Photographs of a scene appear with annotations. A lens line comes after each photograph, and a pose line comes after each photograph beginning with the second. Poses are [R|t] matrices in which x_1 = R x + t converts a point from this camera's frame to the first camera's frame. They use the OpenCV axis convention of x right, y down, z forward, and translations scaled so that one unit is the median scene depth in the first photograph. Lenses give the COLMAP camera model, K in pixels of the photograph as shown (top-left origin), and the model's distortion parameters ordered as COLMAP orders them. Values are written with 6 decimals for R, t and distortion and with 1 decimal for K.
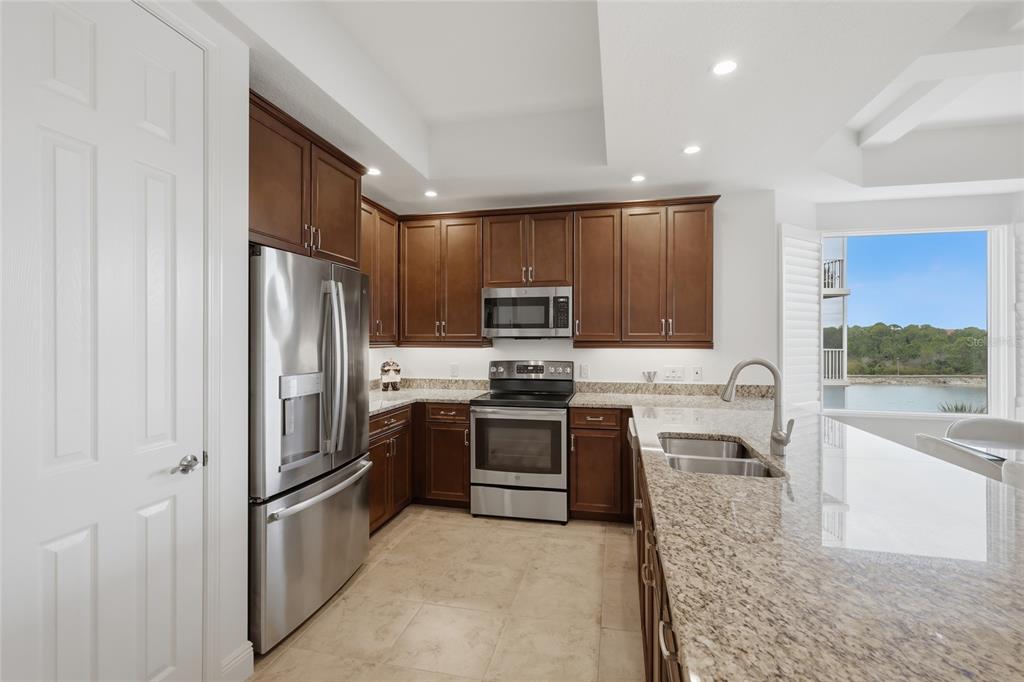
lens RADIAL K [[462.7, 0, 508.5], [0, 462.7, 337.6], [0, 0, 1]] dist [-0.001769, 0.001618]
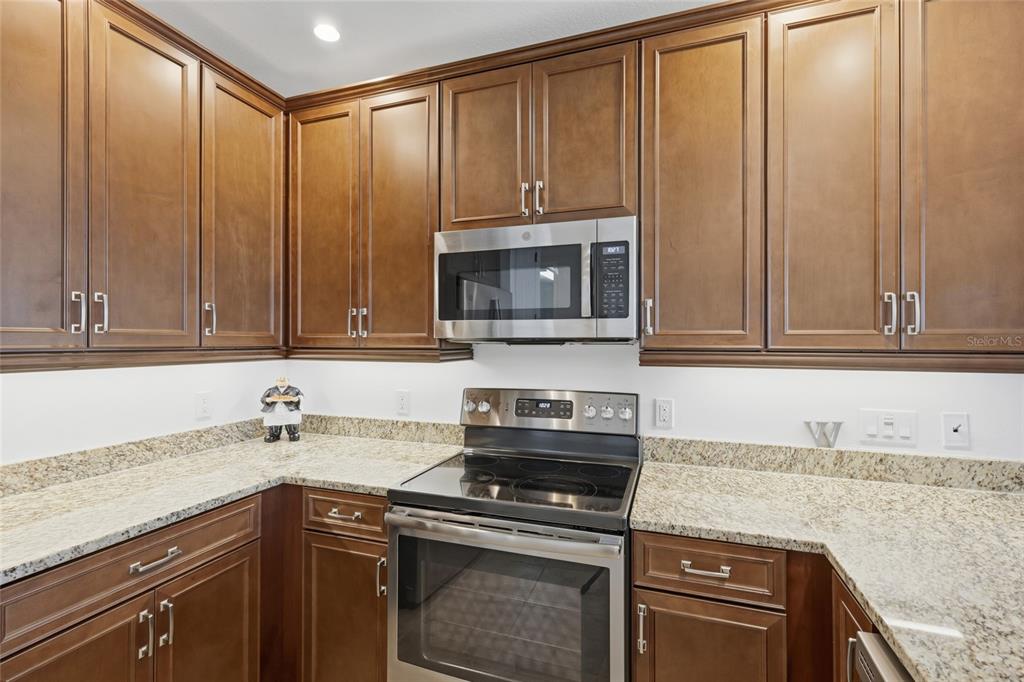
lens RADIAL K [[462.7, 0, 510.1], [0, 462.7, 337.7], [0, 0, 1]] dist [-0.001769, 0.001618]
pose [[0.993961, 0.000495, -0.109734, 0.066482], [-0.001341, 0.999970, -0.007633, 0.000550], [0.109727, 0.007734, 0.993932, 0.549711]]
